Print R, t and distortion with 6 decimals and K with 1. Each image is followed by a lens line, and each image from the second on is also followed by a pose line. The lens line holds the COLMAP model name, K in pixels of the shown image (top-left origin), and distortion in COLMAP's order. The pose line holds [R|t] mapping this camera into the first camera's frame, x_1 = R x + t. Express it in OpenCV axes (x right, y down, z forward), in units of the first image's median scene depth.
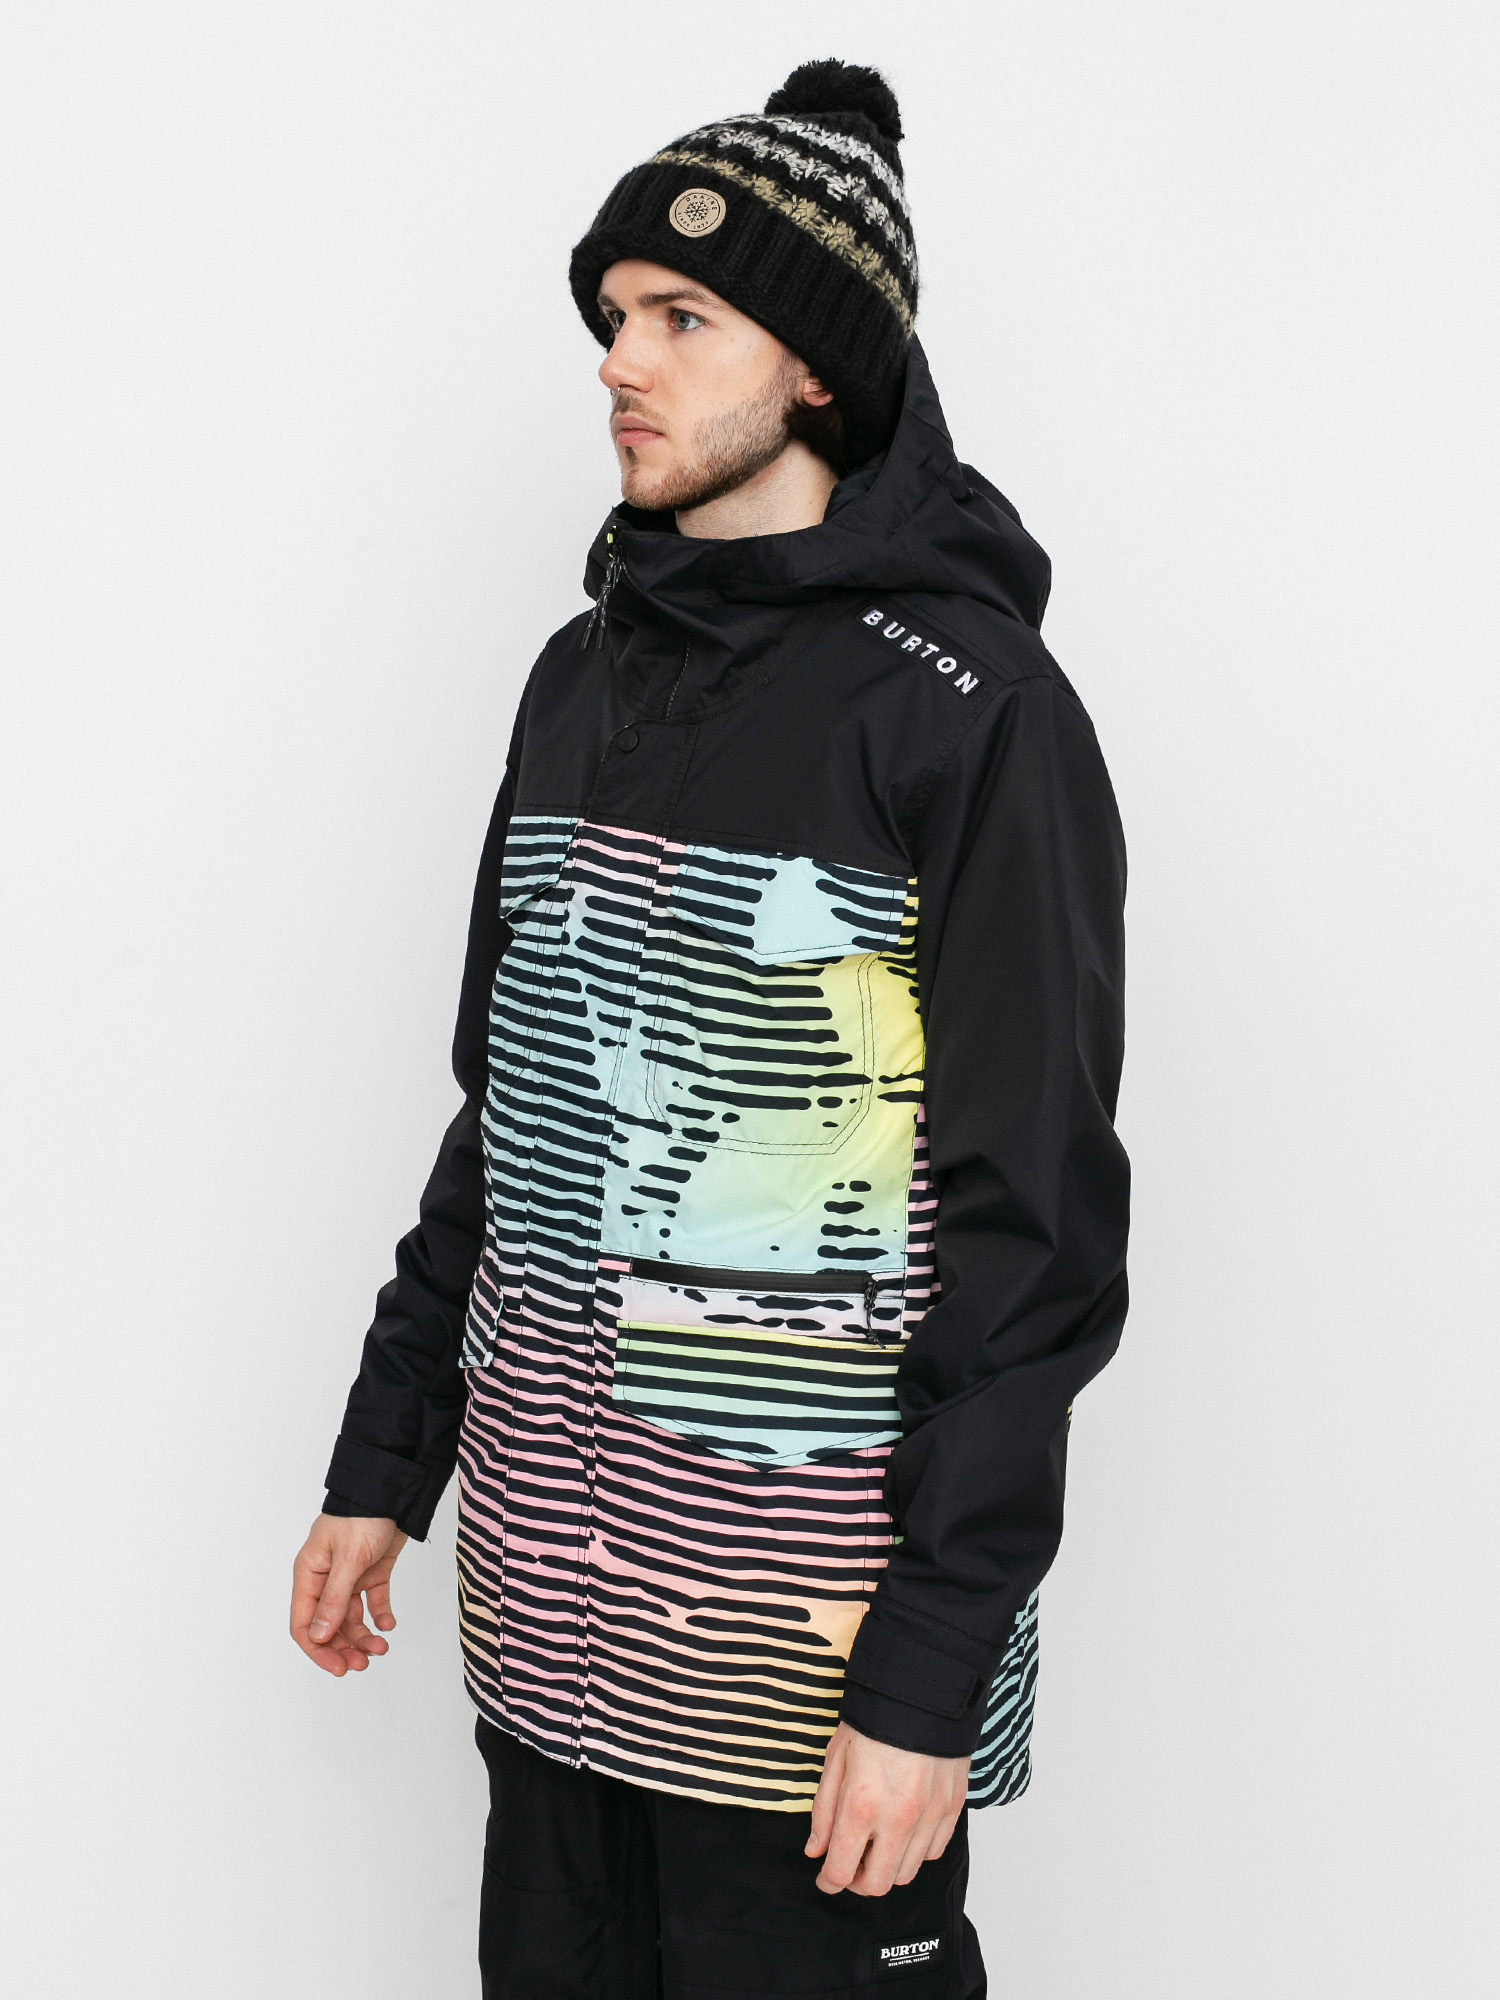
lens RADIAL K [[3428.7, 0, 750.1], [0, 3428.7, 1000.5], [0, 0, 1]] dist [-0.123440, 0.000000]
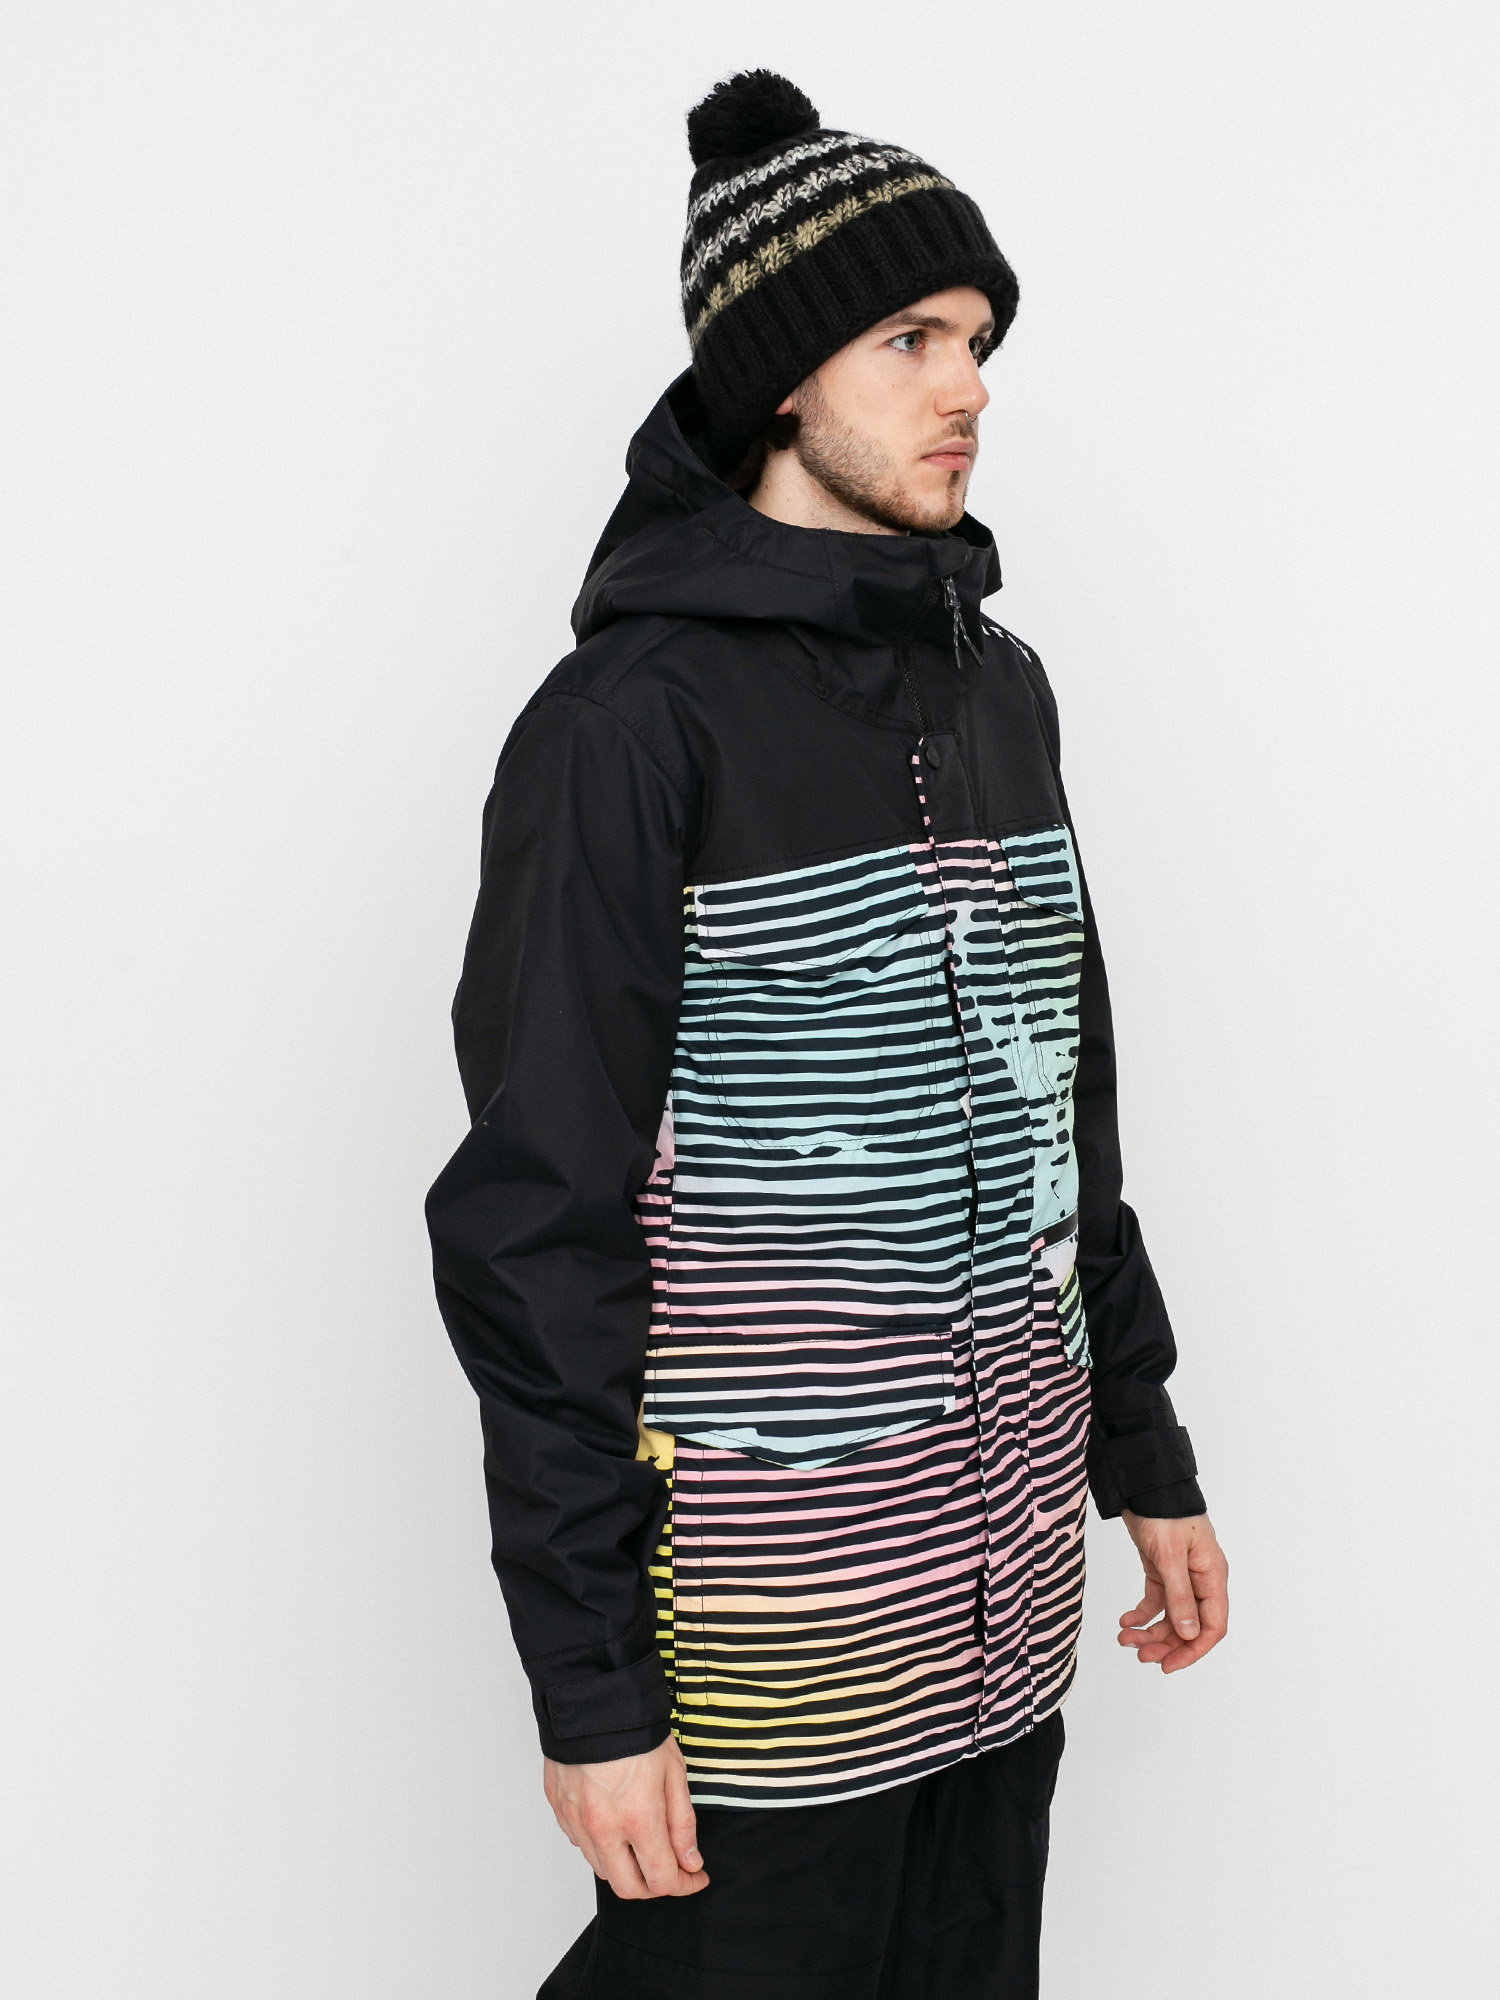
lens RADIAL K [[3428.7, 0, 749.0], [0, 3428.7, 997.2], [0, 0, 1]] dist [-0.123440, 0.000000]
pose [[-0.105550, -0.204736, 0.973110, -1.047604], [0.151669, 0.963812, 0.219231, -0.241934], [-0.982780, 0.170730, -0.070678, 1.160375]]
